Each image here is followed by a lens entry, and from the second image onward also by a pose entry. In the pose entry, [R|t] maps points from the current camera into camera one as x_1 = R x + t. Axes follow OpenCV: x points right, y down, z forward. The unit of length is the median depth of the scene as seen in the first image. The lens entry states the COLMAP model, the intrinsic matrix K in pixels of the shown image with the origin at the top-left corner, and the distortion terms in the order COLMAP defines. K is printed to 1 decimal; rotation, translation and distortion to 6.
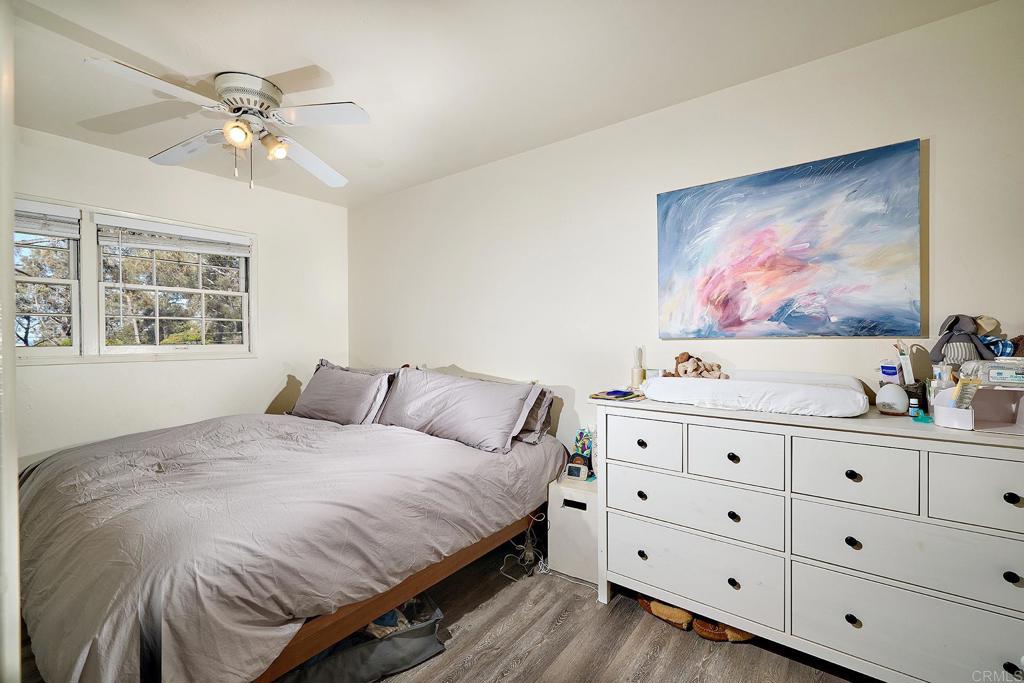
lens RADIAL K [[457.3, 0, 512.0], [0, 457.3, 341.5], [0, 0, 1]] dist [-0.000395, -0.000040]
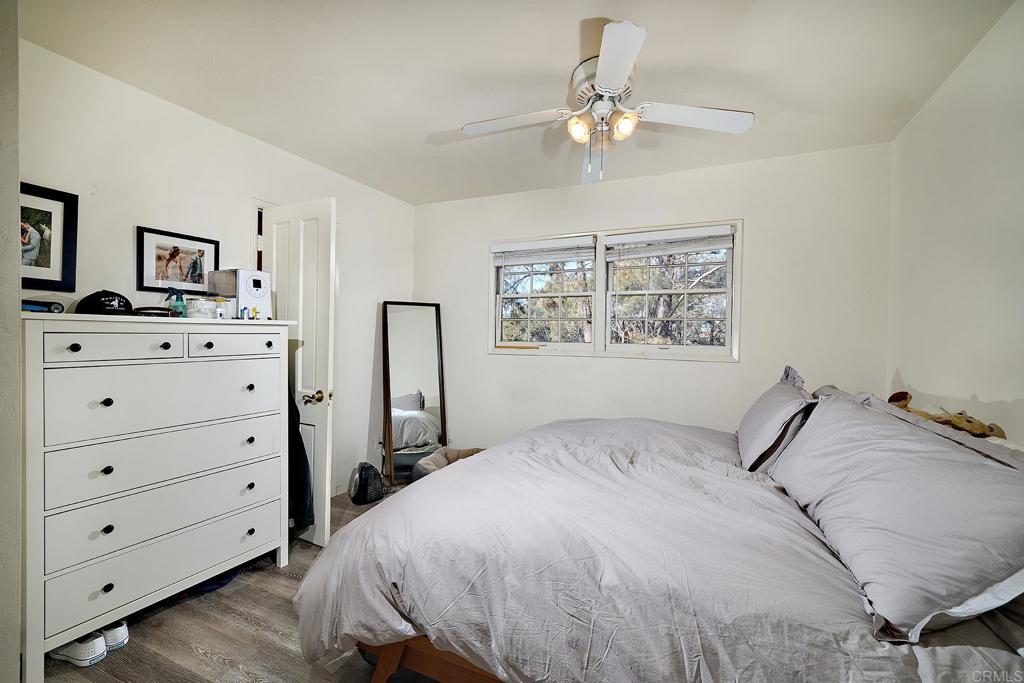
lens RADIAL K [[457.3, 0, 512.0], [0, 457.3, 341.5], [0, 0, 1]] dist [-0.000395, -0.000040]
pose [[0.196183, 0.022015, -0.980320, 0.335014], [-0.028210, 0.999461, 0.016800, -0.010164], [0.980161, 0.024359, 0.196698, 0.653464]]
